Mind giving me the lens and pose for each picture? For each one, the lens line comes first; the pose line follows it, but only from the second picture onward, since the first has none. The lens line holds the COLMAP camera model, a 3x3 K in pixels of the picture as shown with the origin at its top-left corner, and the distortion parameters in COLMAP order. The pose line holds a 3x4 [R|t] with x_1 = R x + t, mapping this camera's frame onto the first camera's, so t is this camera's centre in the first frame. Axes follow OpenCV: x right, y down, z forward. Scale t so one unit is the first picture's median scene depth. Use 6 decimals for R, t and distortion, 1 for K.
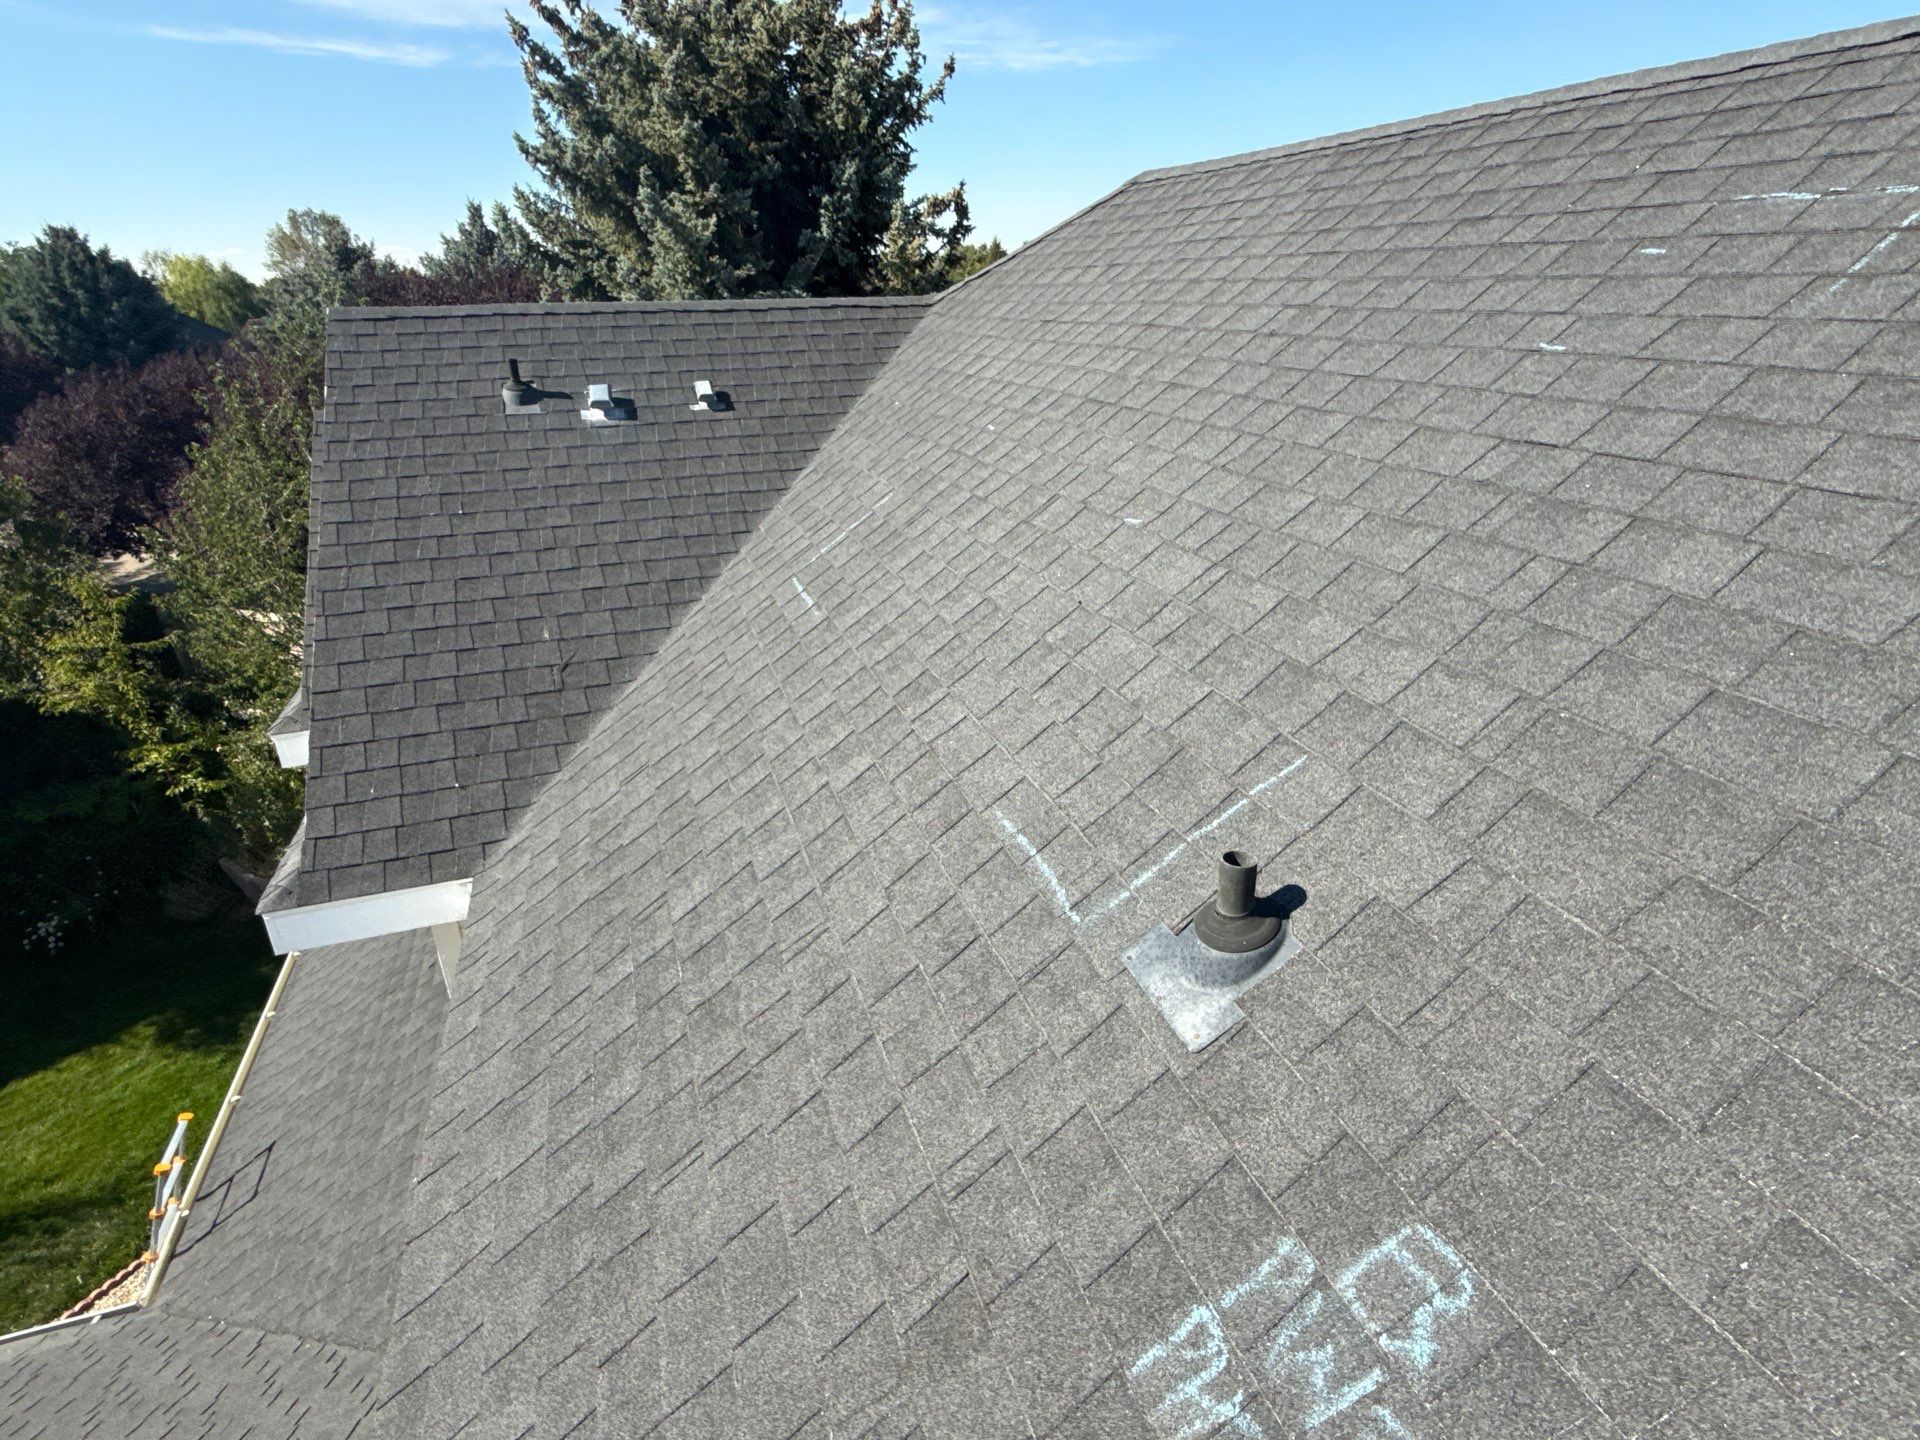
lens RADIAL K [[1046.7, 0, 953.5], [0, 1046.7, 725.2], [0, 0, 1]] dist [-0.001803, -0.002106]
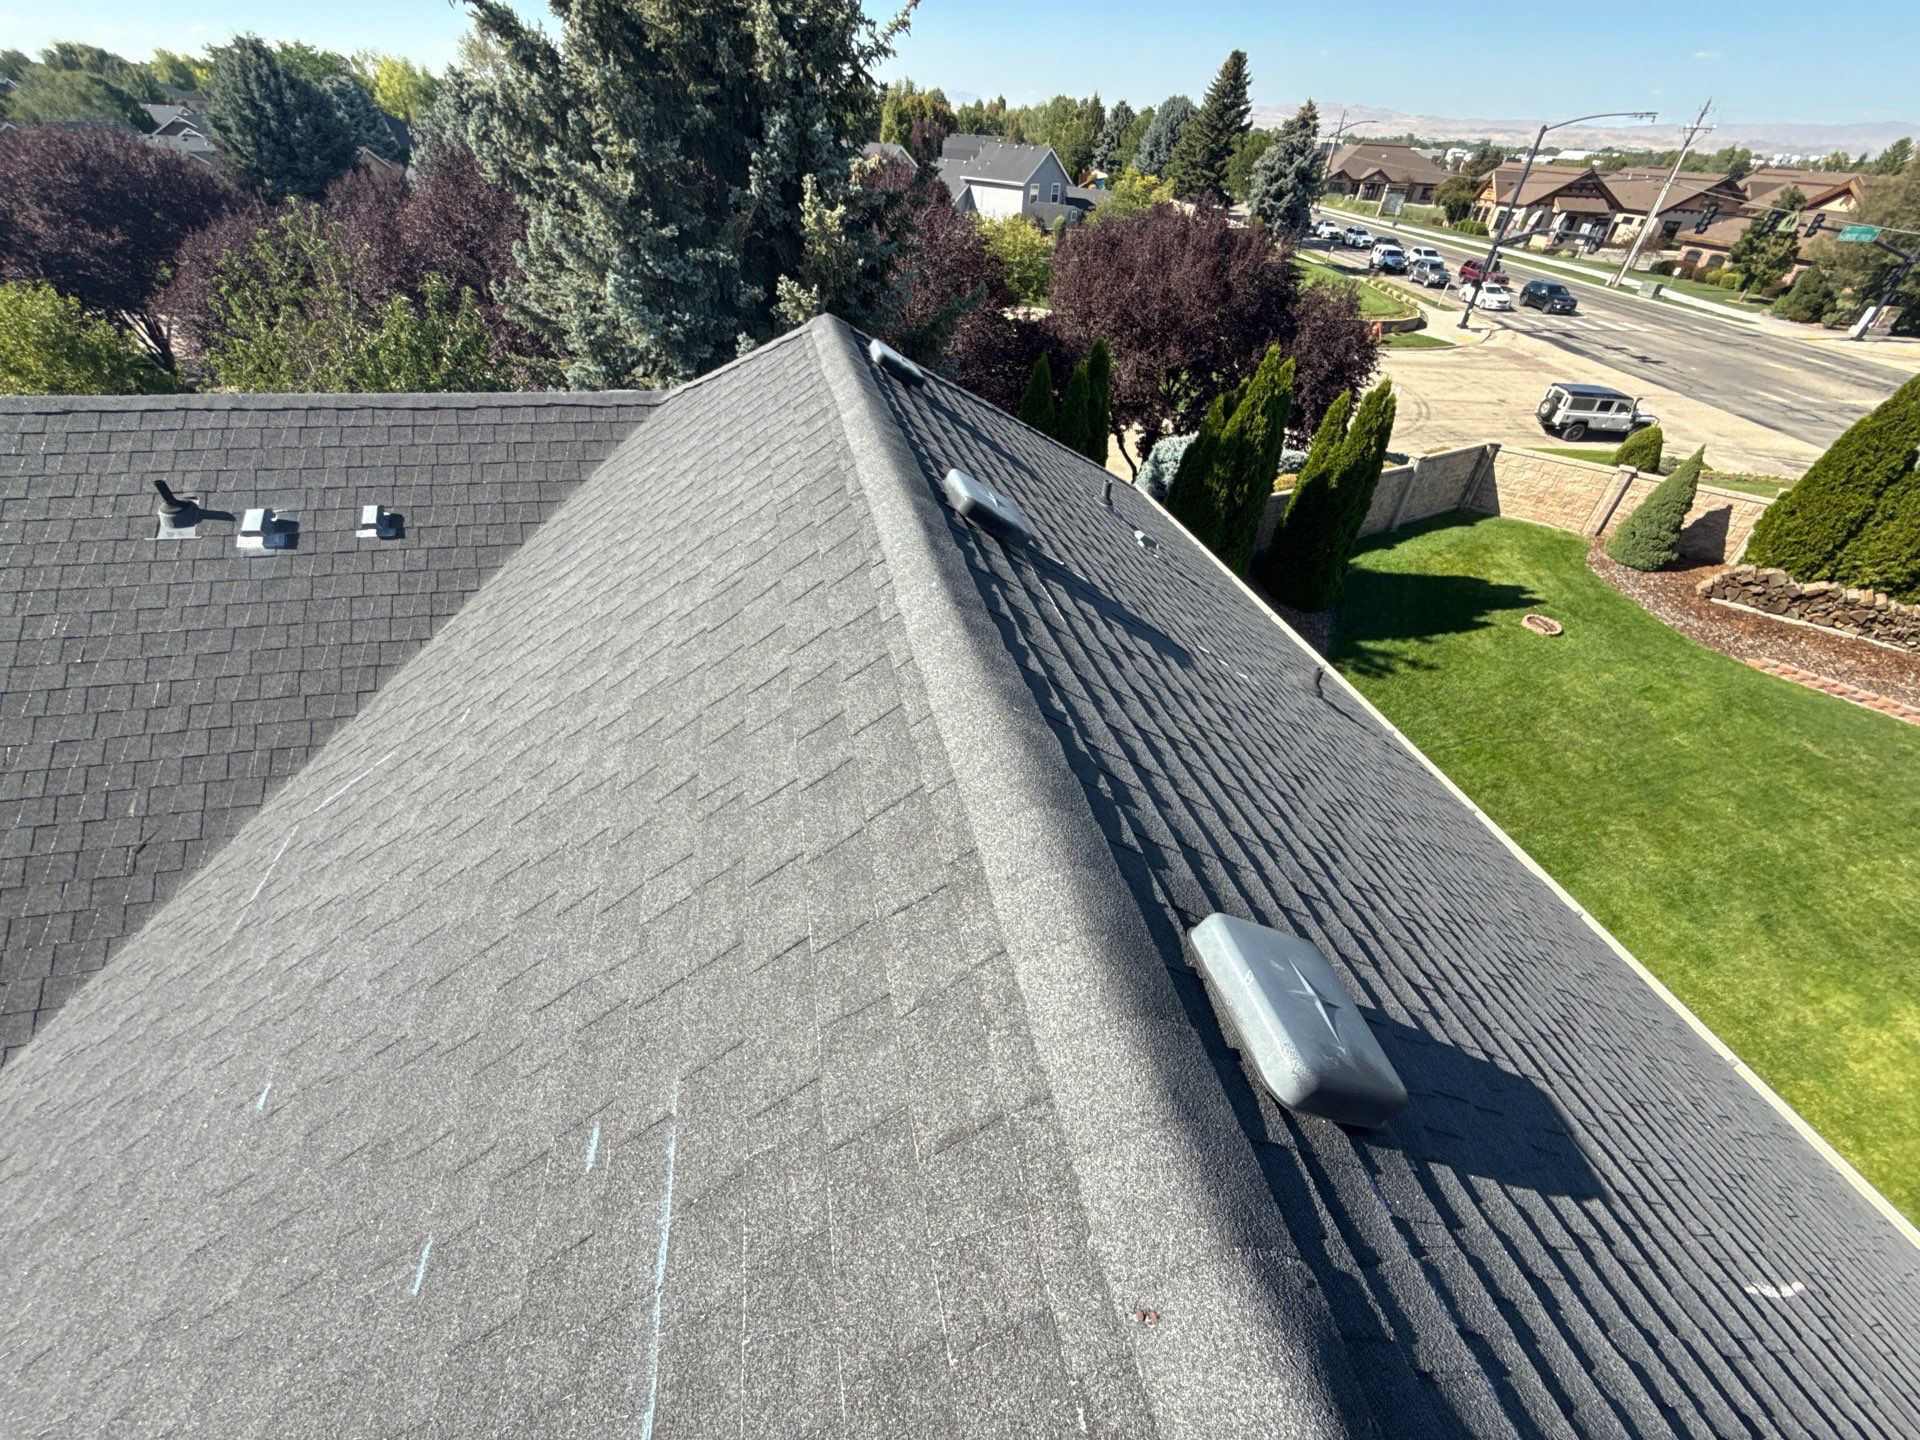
lens RADIAL K [[767.0, 0, 960.0], [0, 767.0, 720.0], [0, 0, 1]] dist [-0.002171, -0.000170]
pose [[0.989409, 0.135452, -0.052182, 0.203418], [-0.116415, 0.955194, 0.272126, -0.205683], [0.086704, -0.263169, 0.960846, 0.143535]]
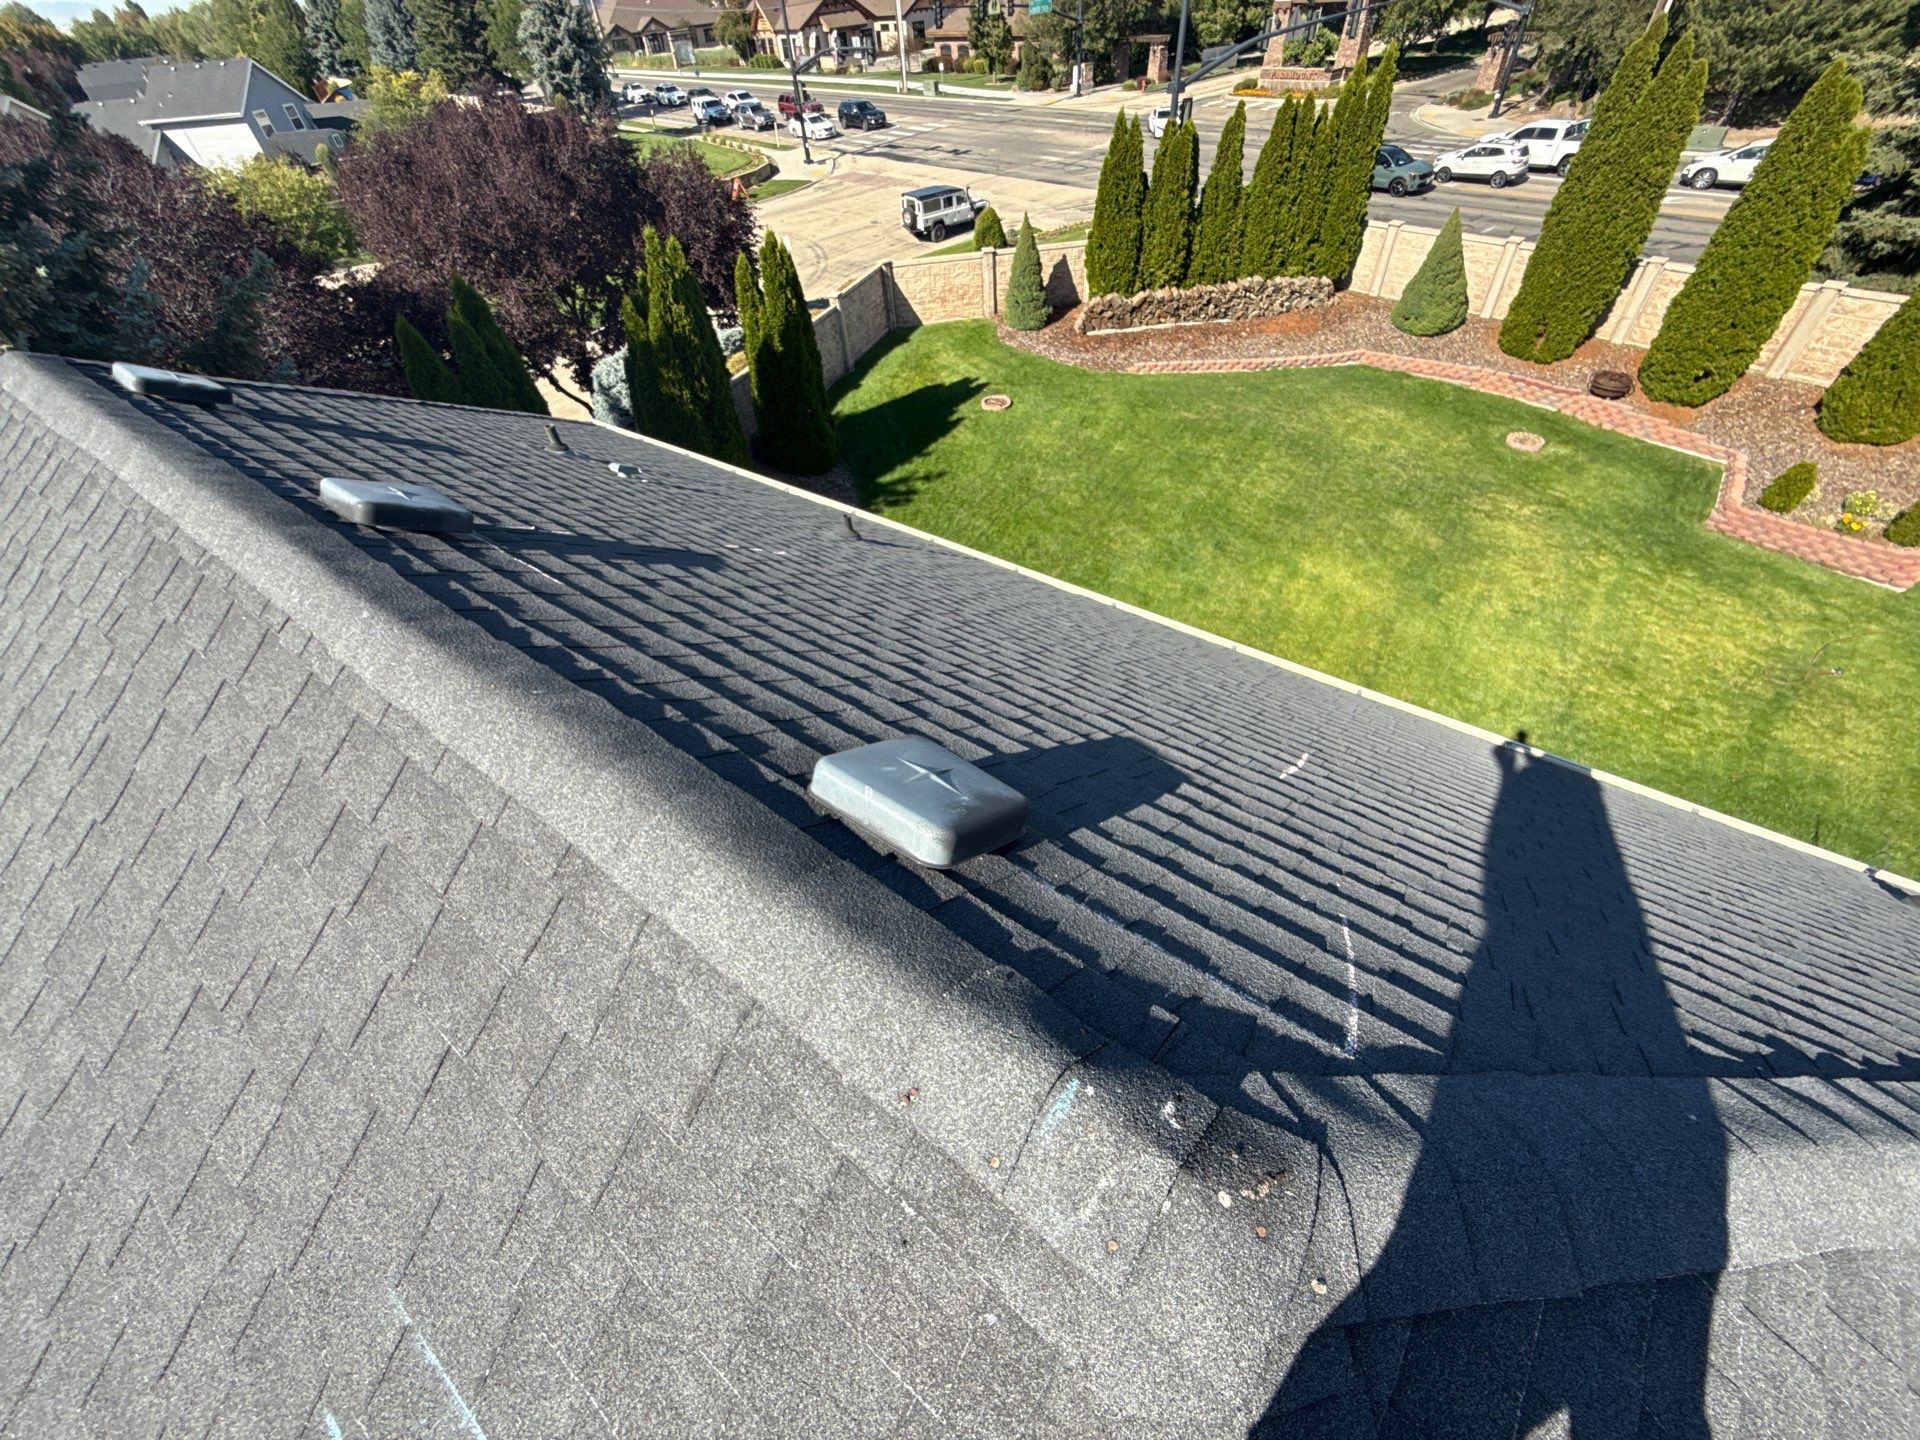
lens RADIAL K [[767.0, 0, 960.0], [0, 767.0, 720.0], [0, 0, 1]] dist [-0.002171, -0.000170]
pose [[0.832585, -0.408682, 0.373873, 0.224789], [0.249437, 0.879311, 0.405701, -0.195139], [-0.494553, -0.244523, 0.834042, 0.137360]]
